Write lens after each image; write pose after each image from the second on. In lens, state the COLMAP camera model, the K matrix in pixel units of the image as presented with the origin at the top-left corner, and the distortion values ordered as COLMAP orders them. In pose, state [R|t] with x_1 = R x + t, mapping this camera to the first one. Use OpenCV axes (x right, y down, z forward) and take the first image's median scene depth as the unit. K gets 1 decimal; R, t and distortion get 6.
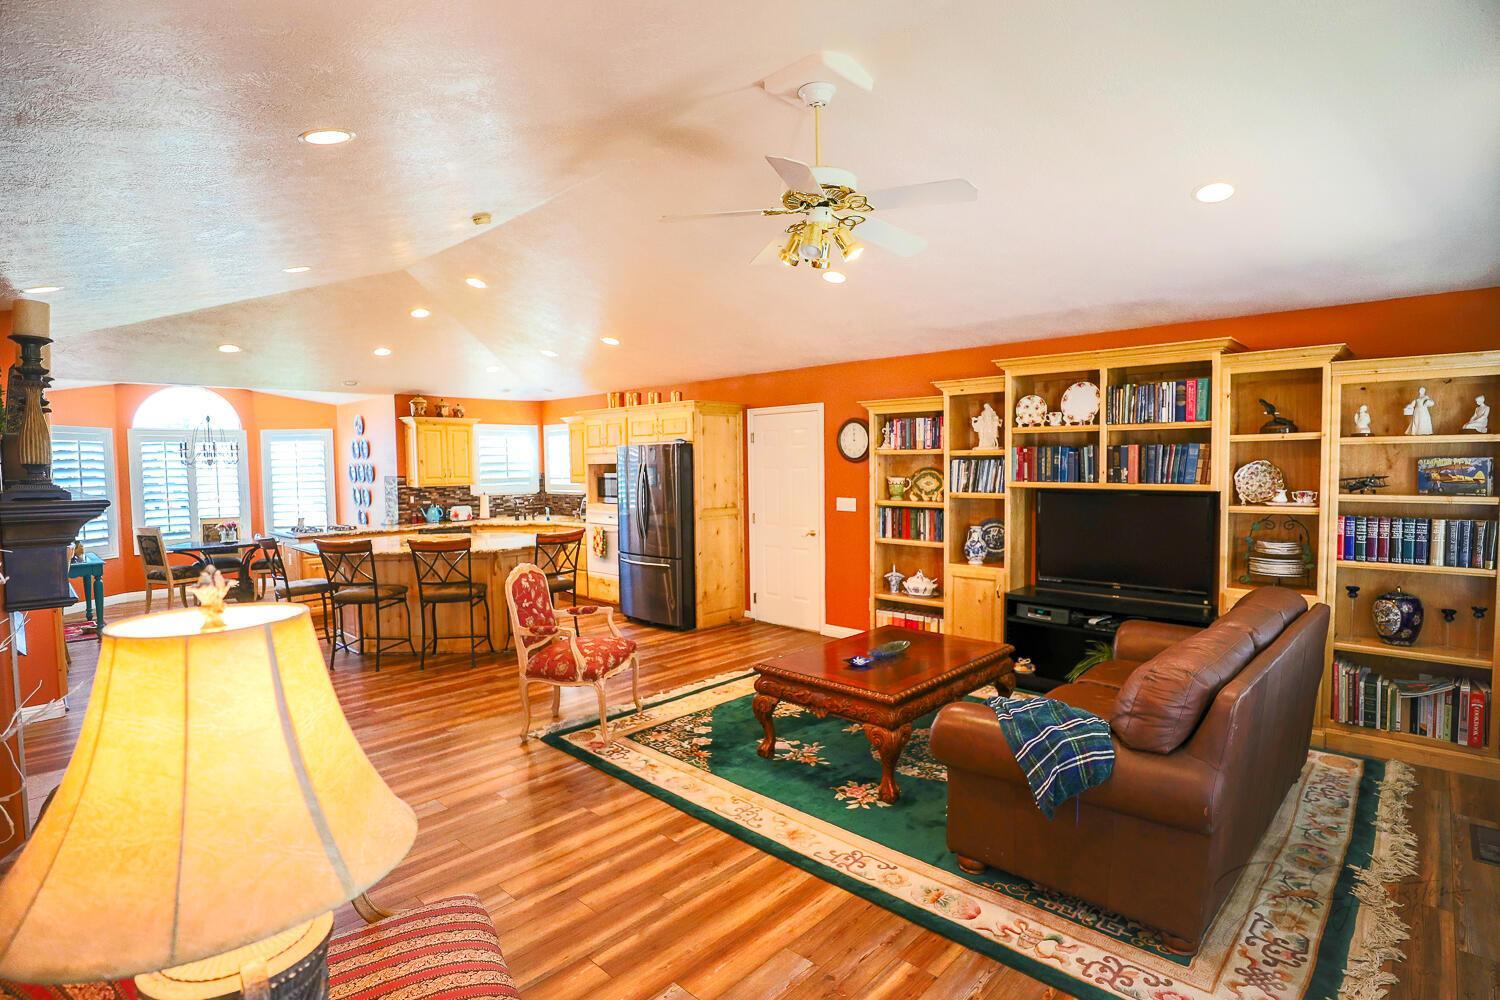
lens RADIAL K [[743.6, 0, 750.0], [0, 743.6, 500.0], [0, 0, 1]] dist [-0.039479, 0.000996]
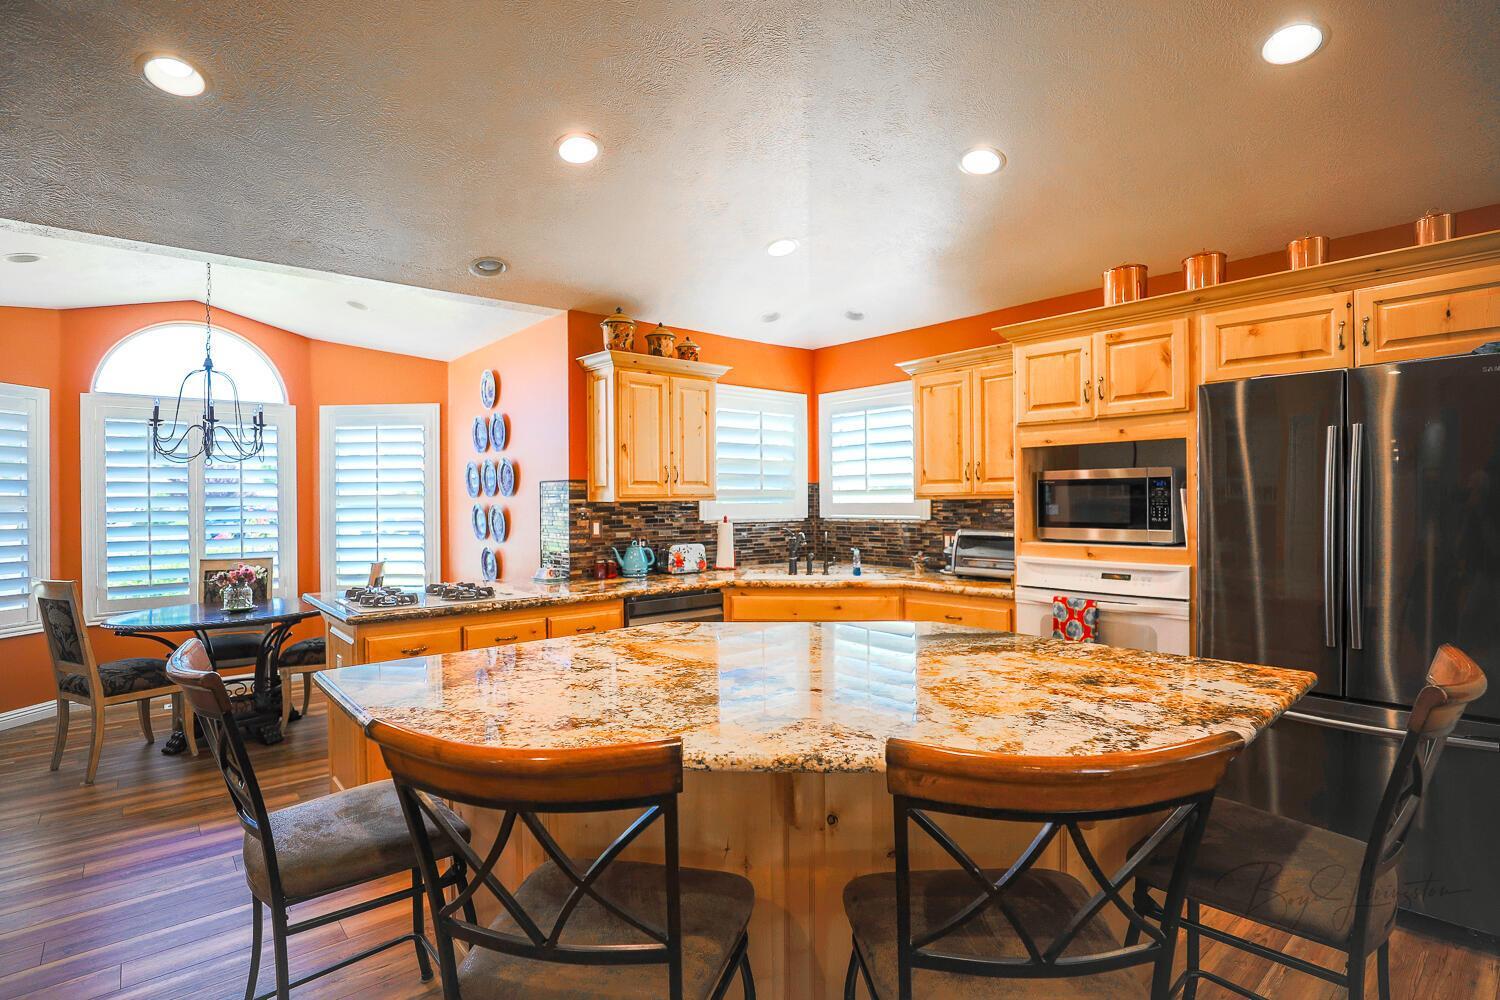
lens RADIAL K [[726.0, 0, 750.0], [0, 726.0, 500.0], [0, 0, 1]] dist [-0.047845, 0.013118]
pose [[0.995284, 0.006375, -0.096794, -0.391896], [-0.011116, 0.998760, -0.048526, 0.003180], [0.096365, 0.049373, 0.994121, 0.674218]]
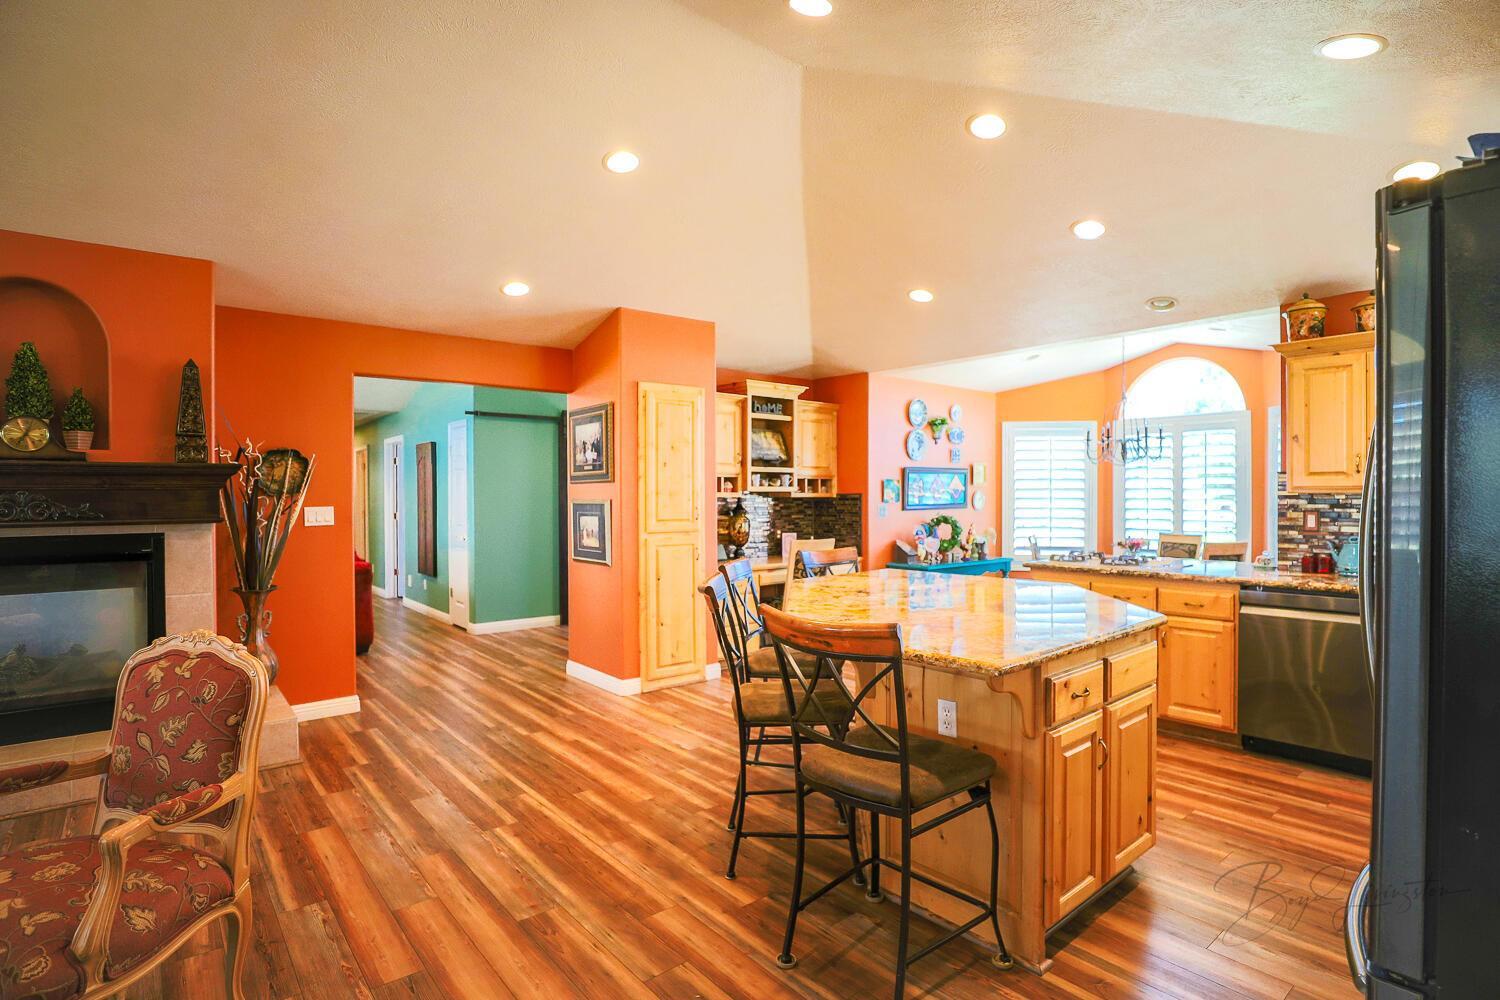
lens RADIAL K [[743.6, 0, 750.0], [0, 743.6, 500.0], [0, 0, 1]] dist [-0.039479, 0.000996]
pose [[-0.112815, 0.021153, -0.993391, 0.053893], [-0.047154, 0.998533, 0.026617, -0.011935], [0.992496, 0.049845, -0.111652, 0.872482]]
